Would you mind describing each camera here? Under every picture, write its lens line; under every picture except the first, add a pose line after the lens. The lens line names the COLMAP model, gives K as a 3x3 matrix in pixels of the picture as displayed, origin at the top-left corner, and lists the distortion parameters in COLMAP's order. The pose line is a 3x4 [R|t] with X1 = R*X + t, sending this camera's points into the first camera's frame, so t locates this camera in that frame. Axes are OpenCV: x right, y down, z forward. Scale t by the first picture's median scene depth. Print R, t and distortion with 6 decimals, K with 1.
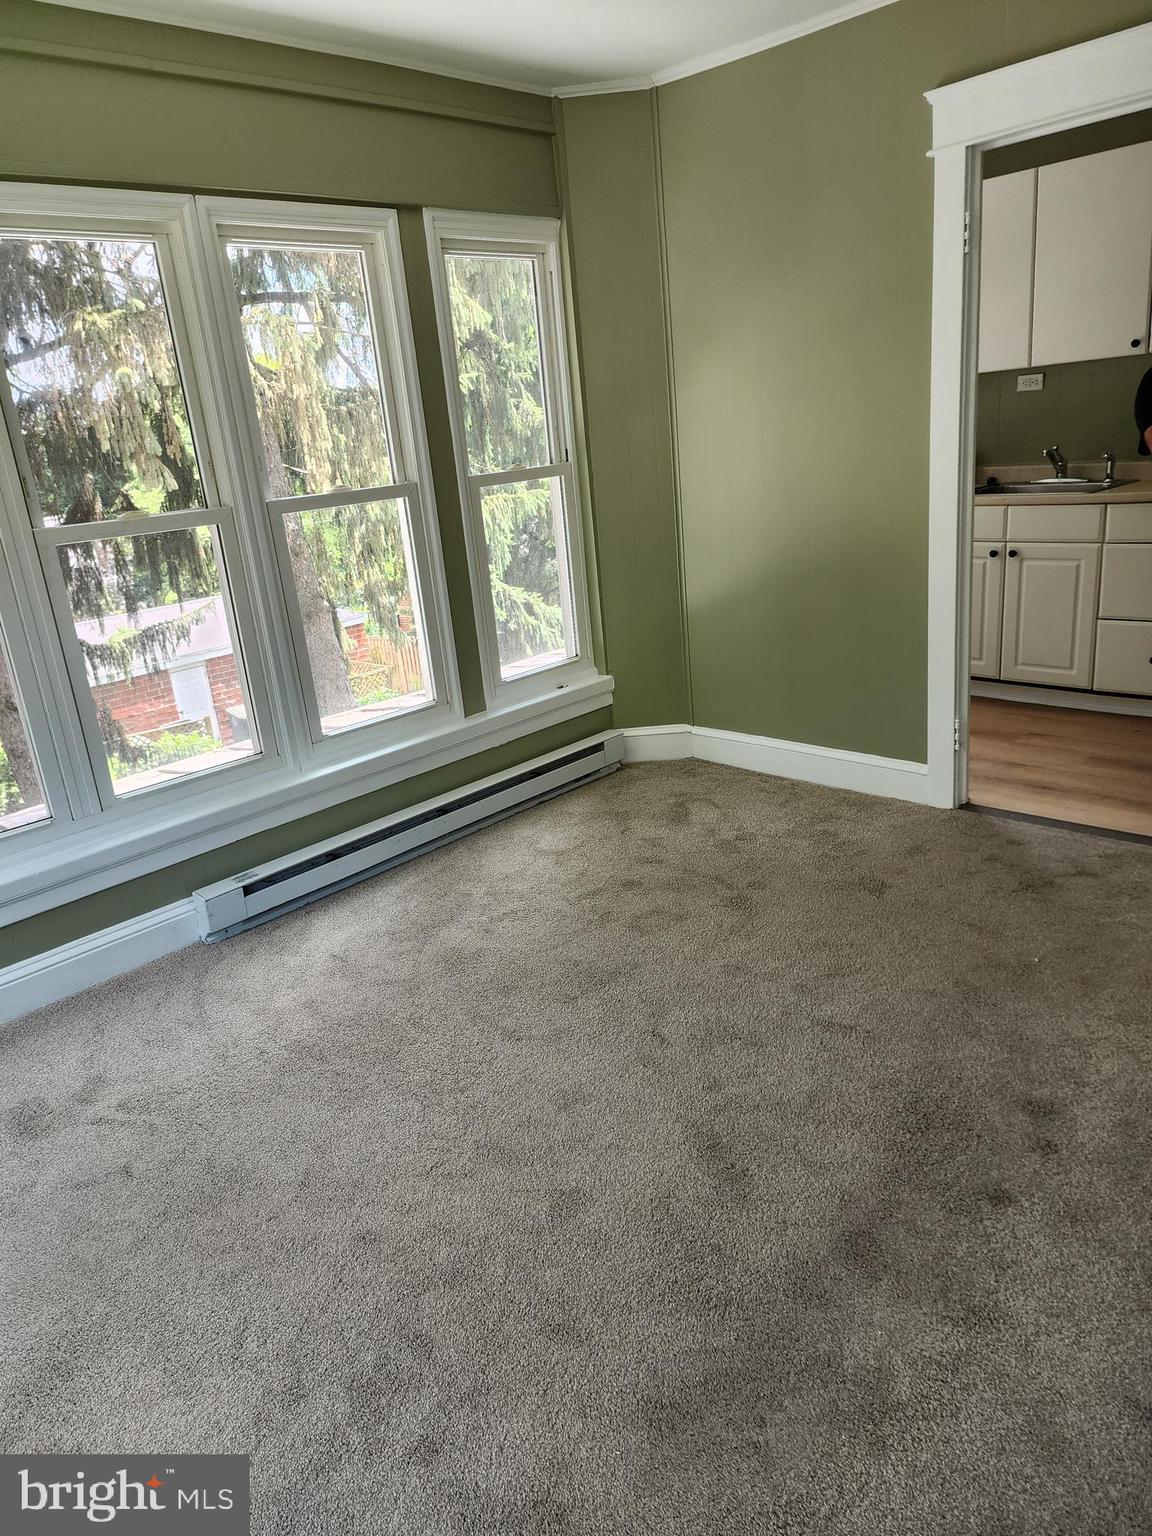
lens RADIAL K [[1030.2, 0, 574.4], [0, 1030.2, 763.0], [0, 0, 1]] dist [0.012249, -0.016280]
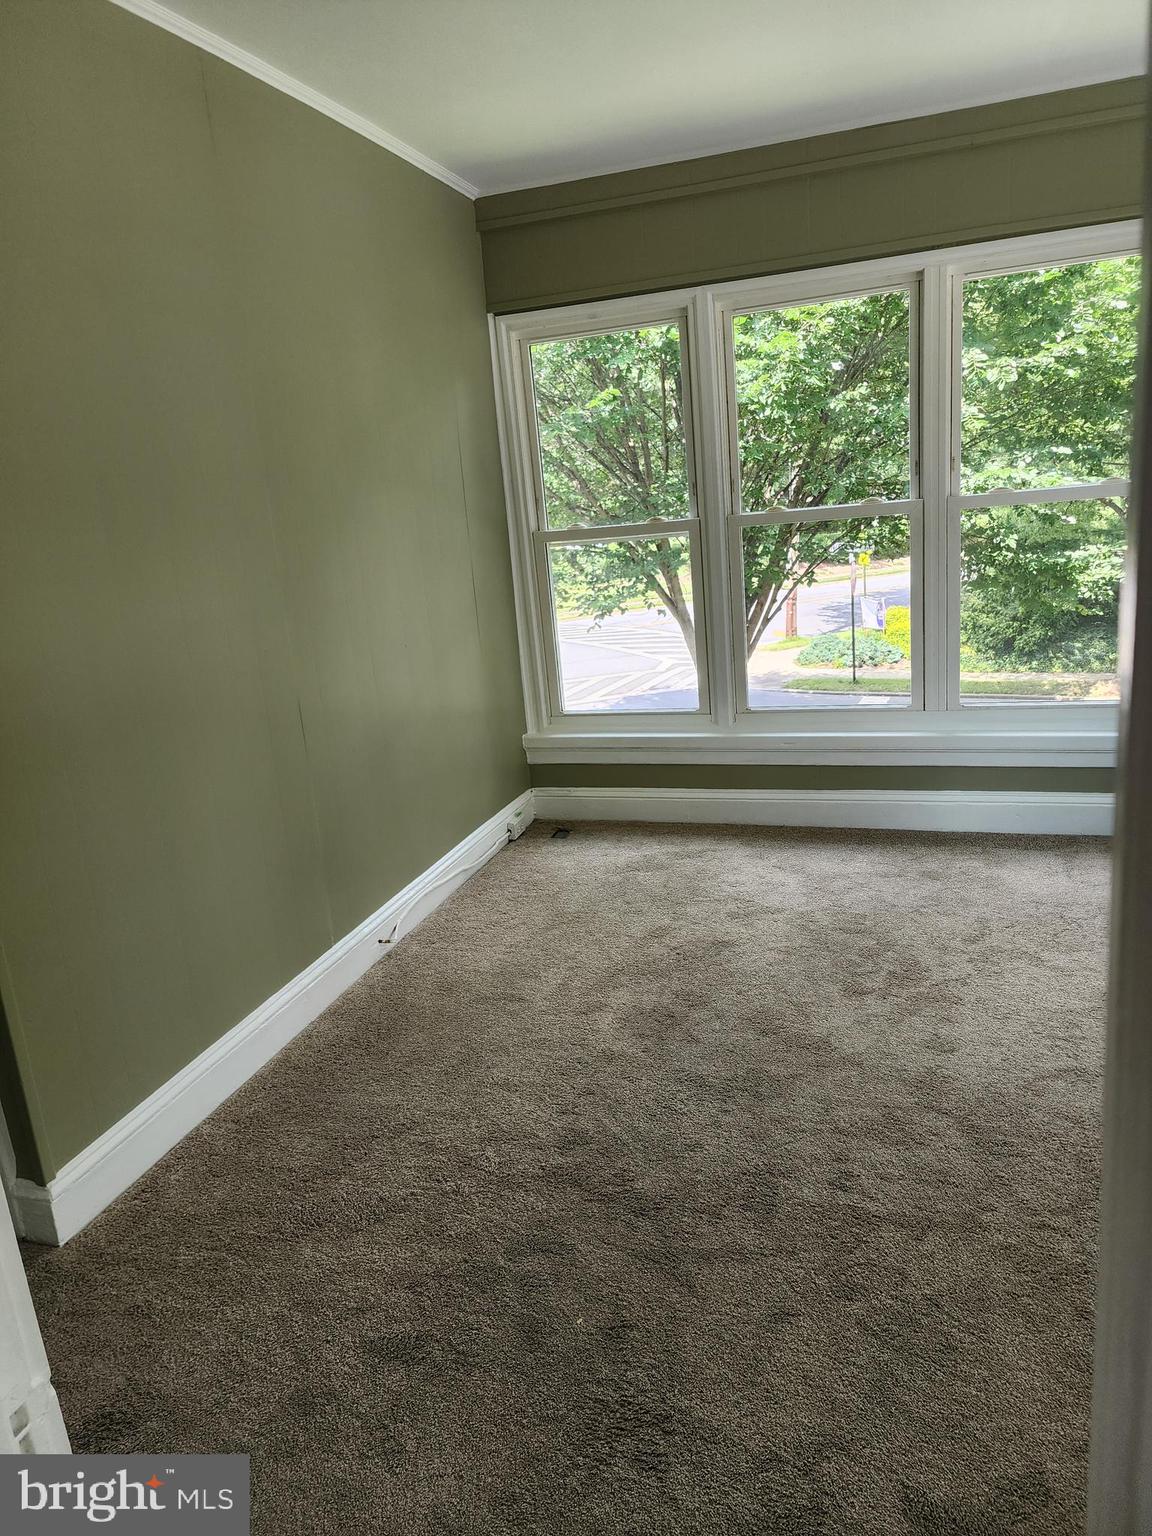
lens RADIAL K [[1030.2, 0, 581.4], [0, 1030.2, 760.2], [0, 0, 1]] dist [0.012249, -0.016280]
pose [[-0.897049, 0.267893, -0.351478, 0.532851], [0.033610, 0.834375, 0.550171, -0.460035], [0.440652, 0.481717, -0.757479, 1.205317]]
